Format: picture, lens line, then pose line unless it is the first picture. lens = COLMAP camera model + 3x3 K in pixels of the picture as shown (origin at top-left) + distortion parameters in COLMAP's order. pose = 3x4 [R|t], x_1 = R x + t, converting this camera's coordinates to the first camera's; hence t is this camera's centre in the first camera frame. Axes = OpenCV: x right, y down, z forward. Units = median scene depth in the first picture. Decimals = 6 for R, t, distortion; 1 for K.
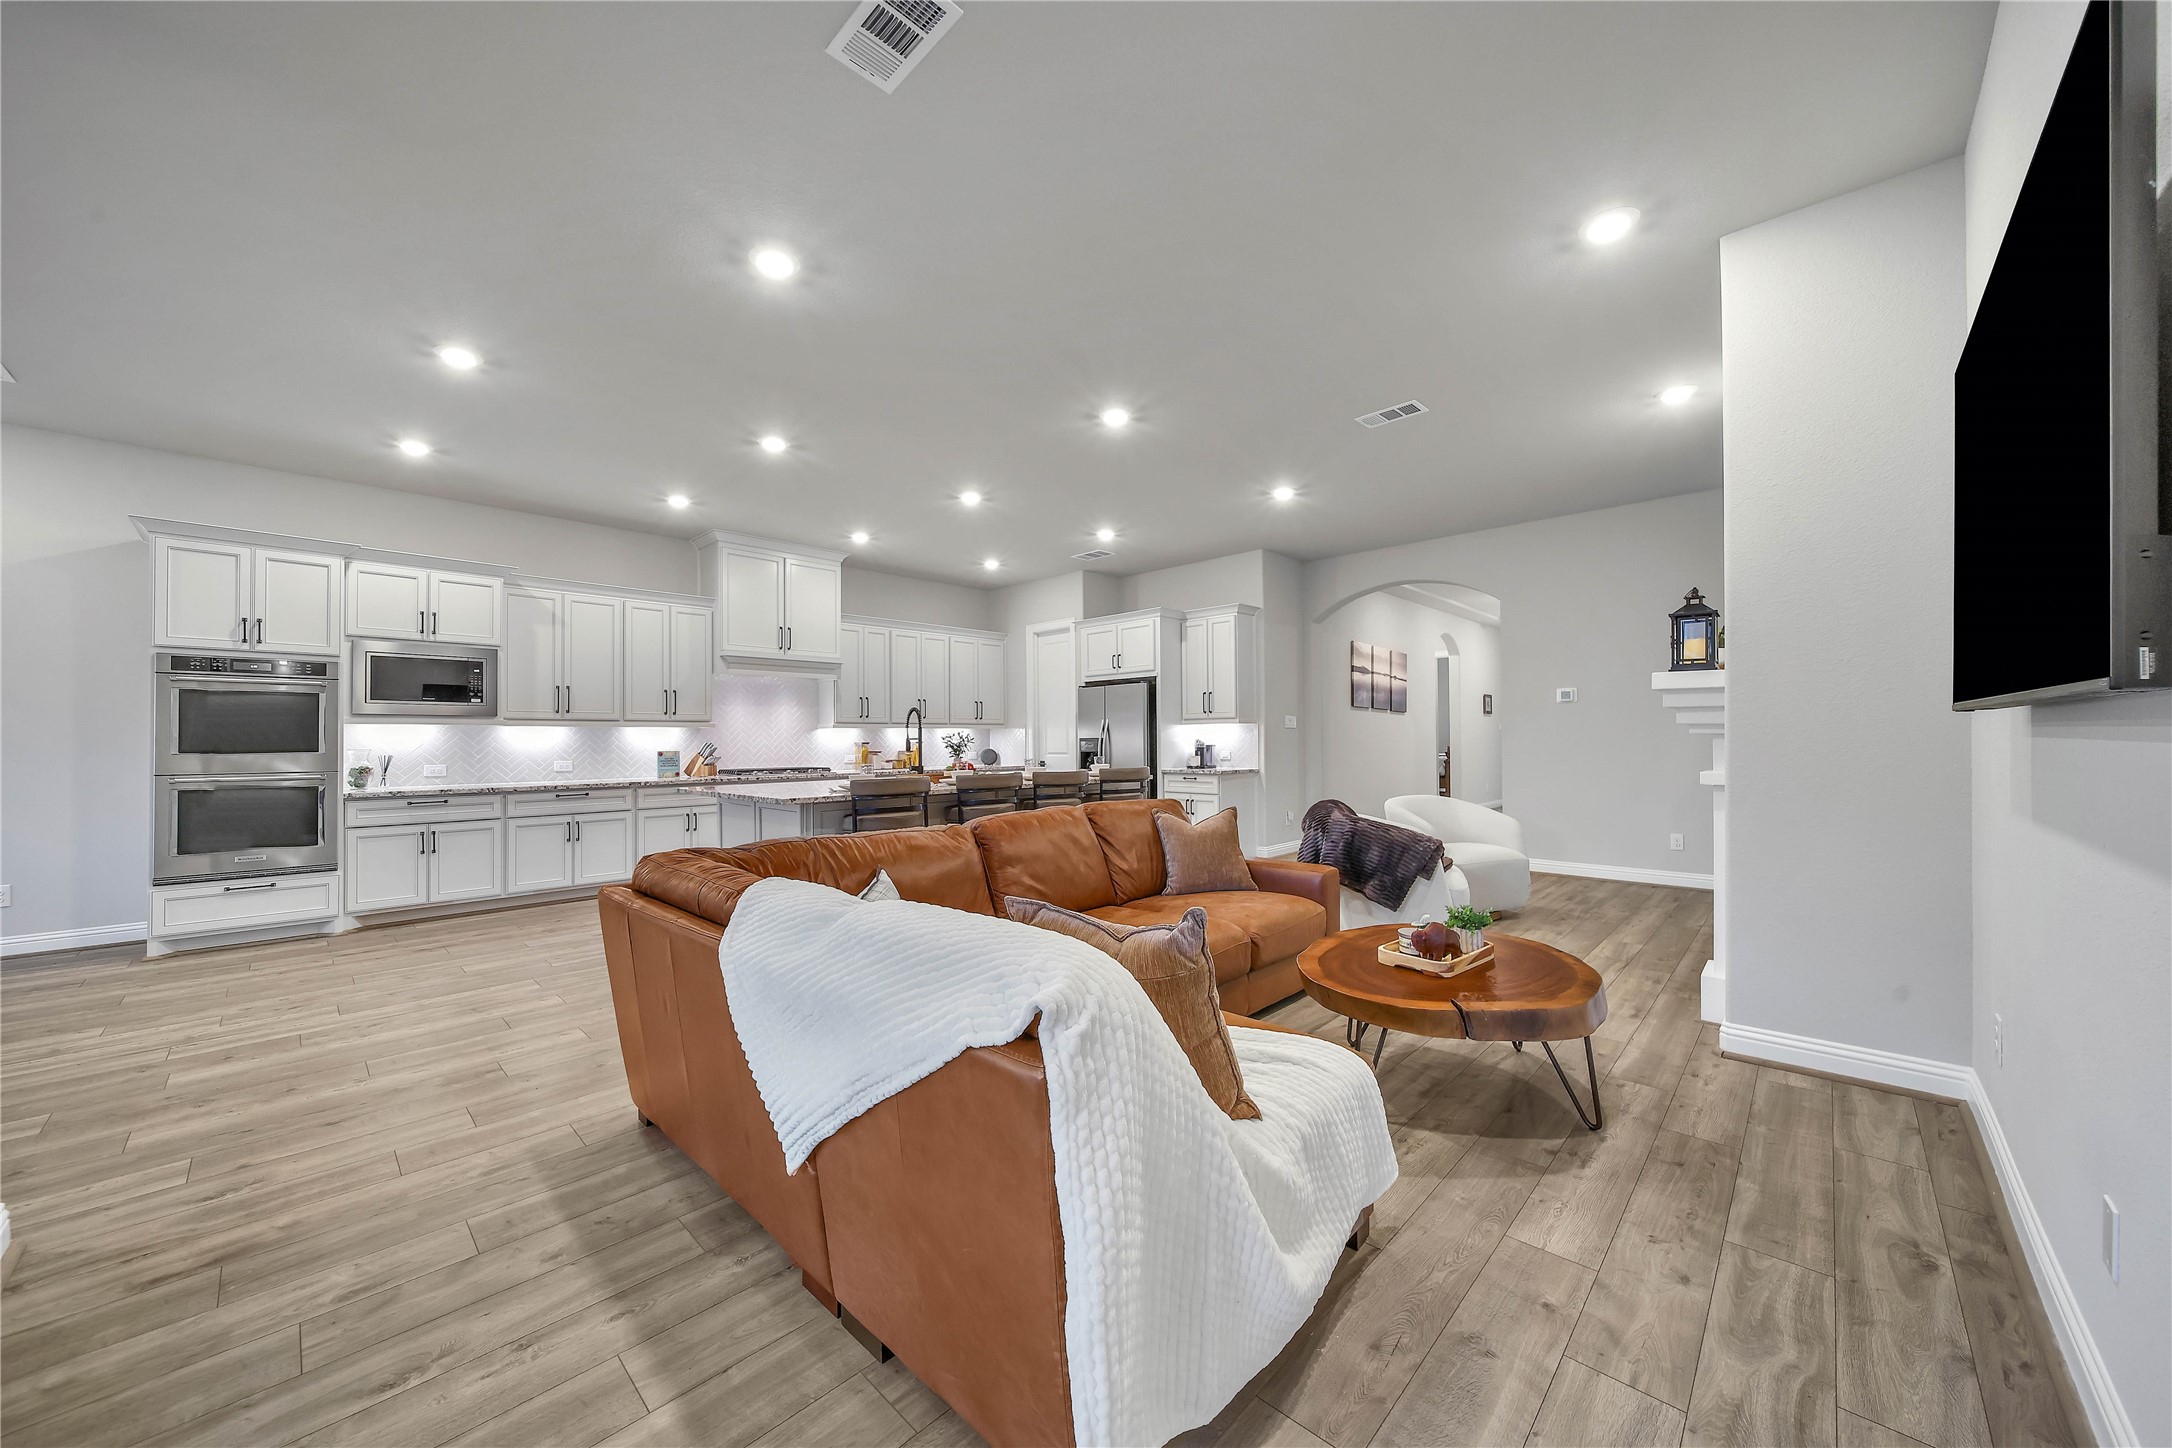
lens RADIAL K [[777.2, 0, 1078.0], [0, 777.2, 738.4], [0, 0, 1]] dist [-0.000057, -0.001455]
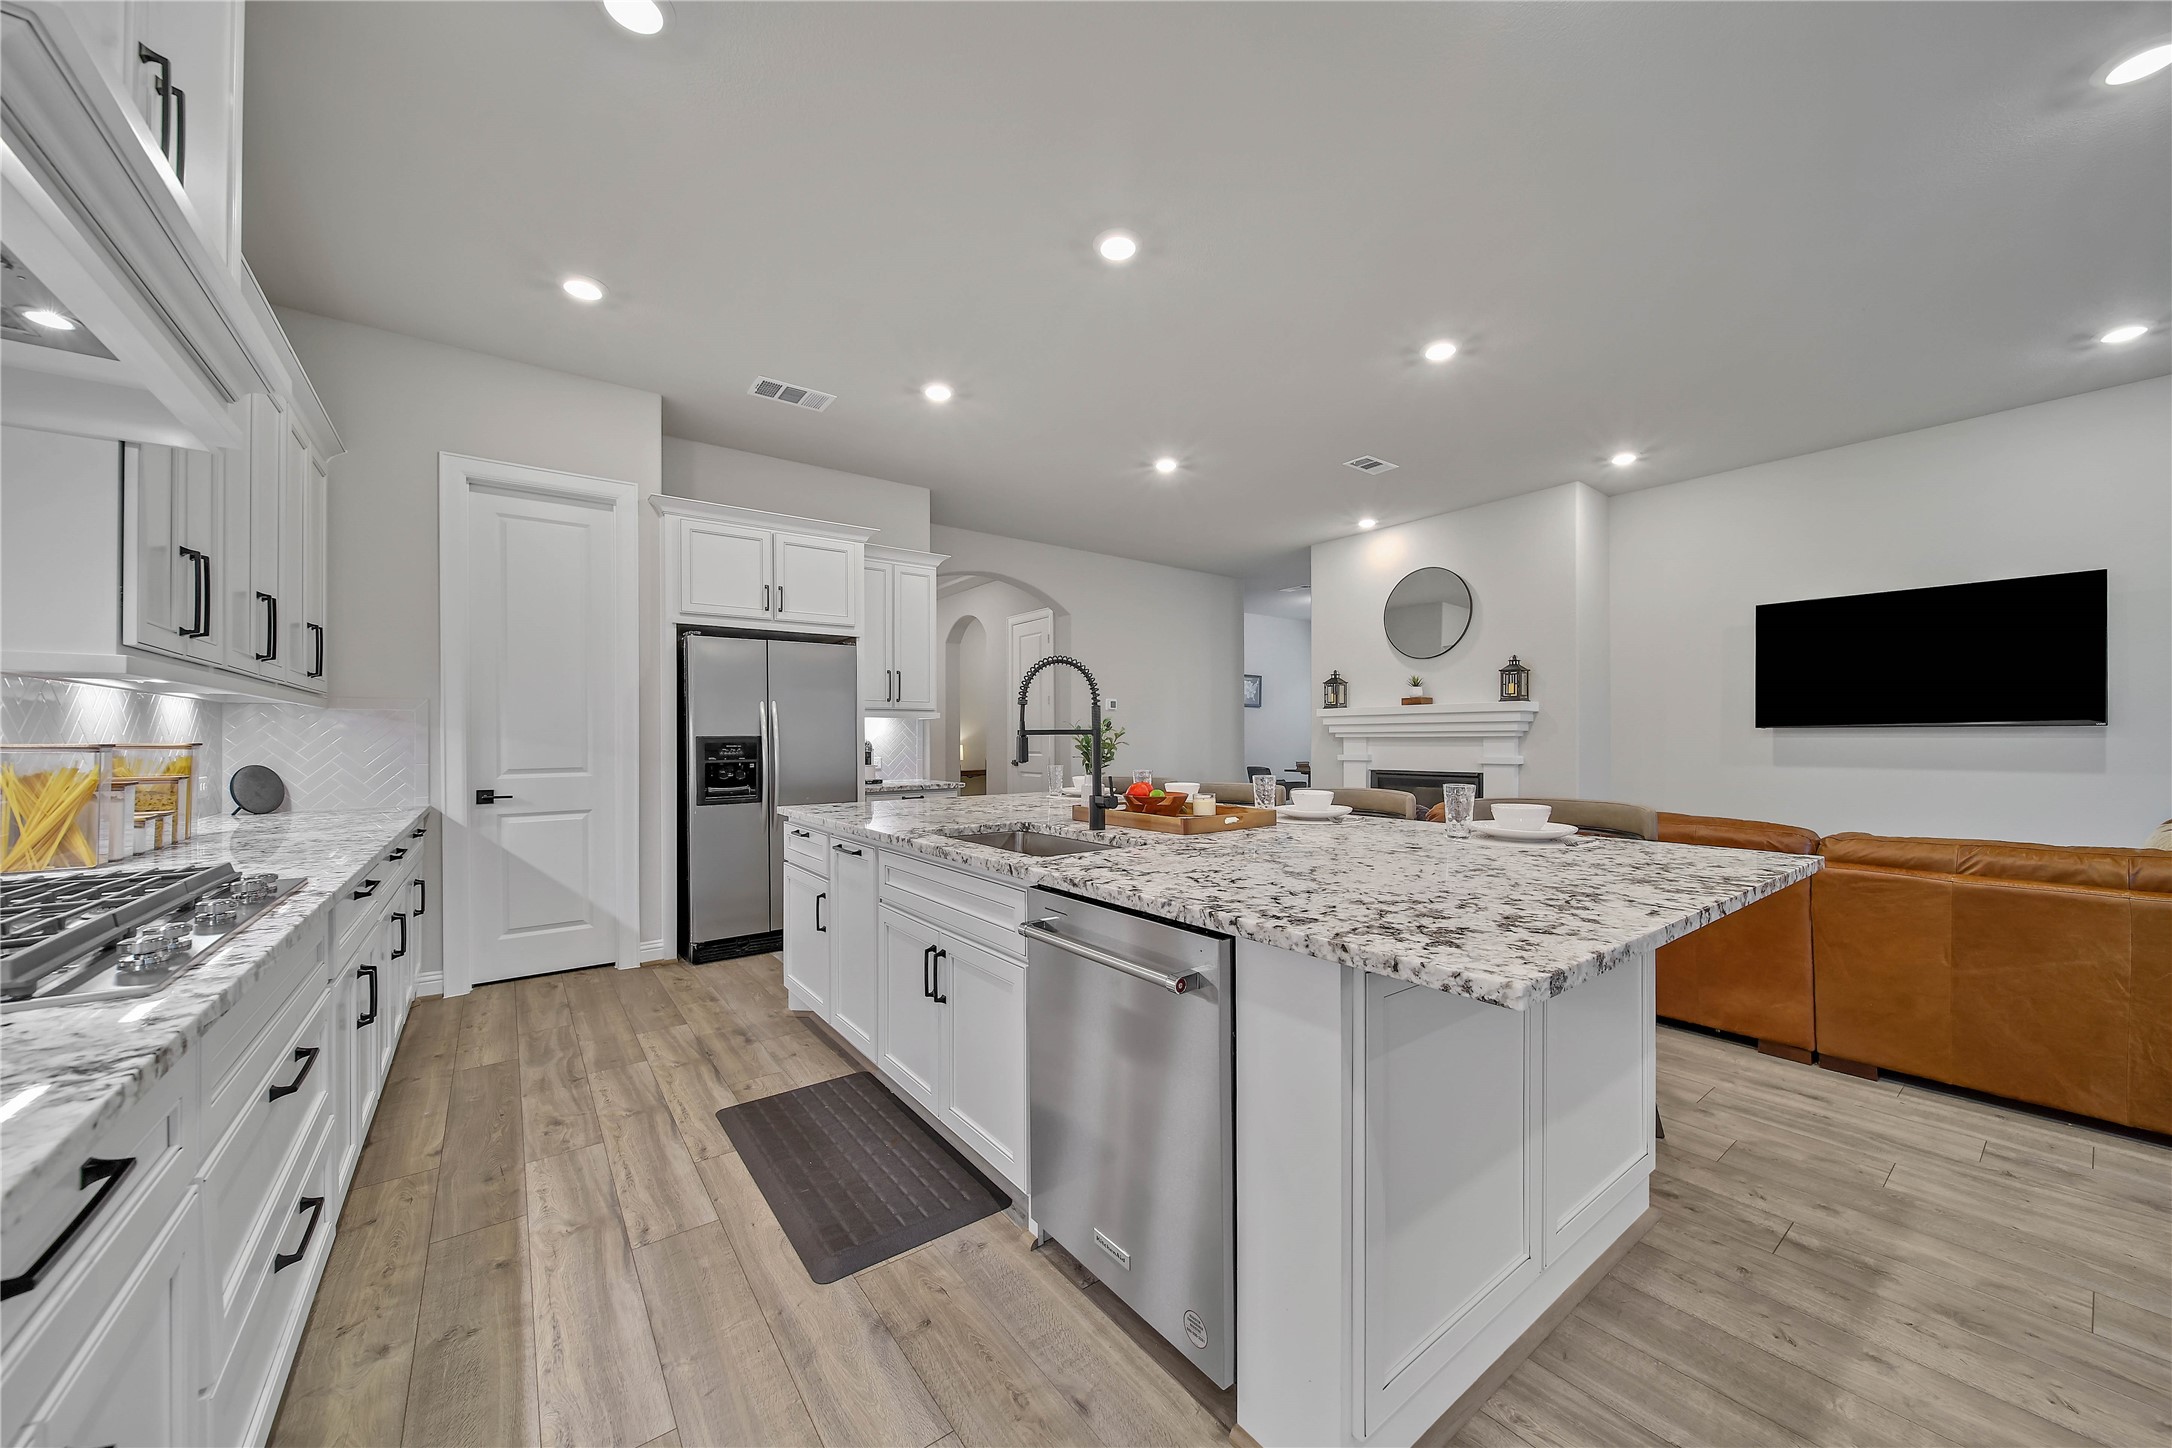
lens RADIAL K [[777.2, 0, 1093.5], [0, 777.2, 736.8], [0, 0, 1]] dist [-0.000057, -0.001455]
pose [[0.144209, 0.009526, 0.989501, -0.679739], [0.001724, 0.999950, -0.009878, 0.008028], [-0.989546, 0.003131, 0.144186, 1.024249]]
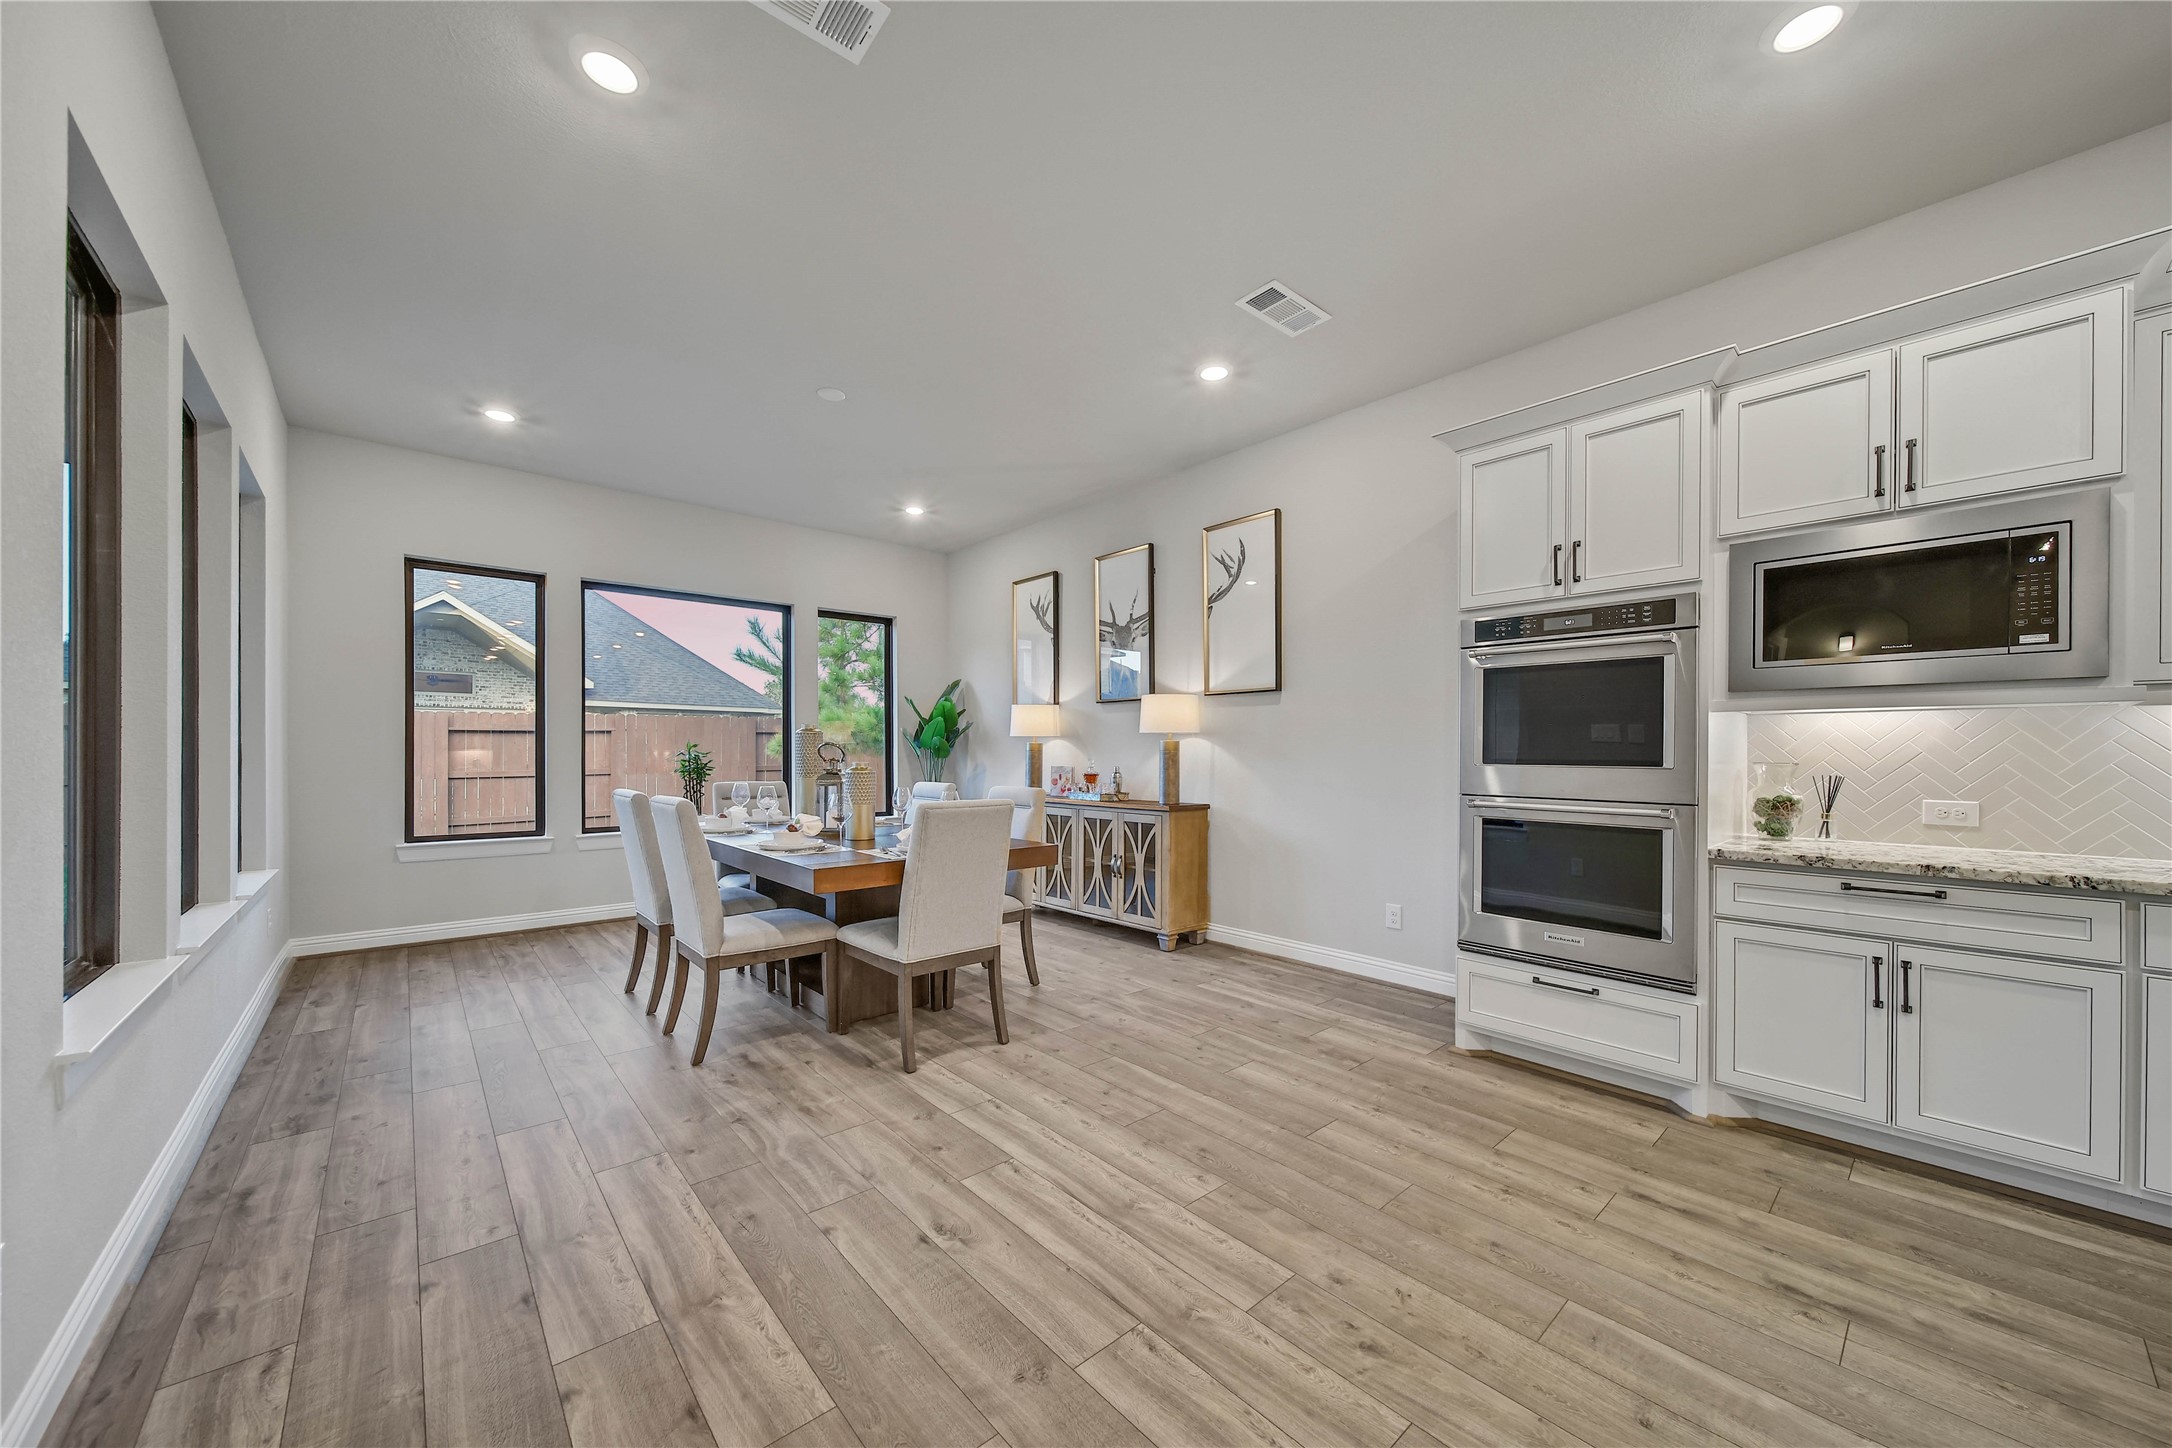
lens RADIAL K [[777.2, 0, 1087.2], [0, 777.2, 752.8], [0, 0, 1]] dist [-0.000057, -0.001455]
pose [[-0.076468, 0.006236, -0.997053, -0.367830], [-0.000748, 0.999980, 0.006312, 0.004574], [0.997072, 0.001229, -0.076462, 0.573739]]
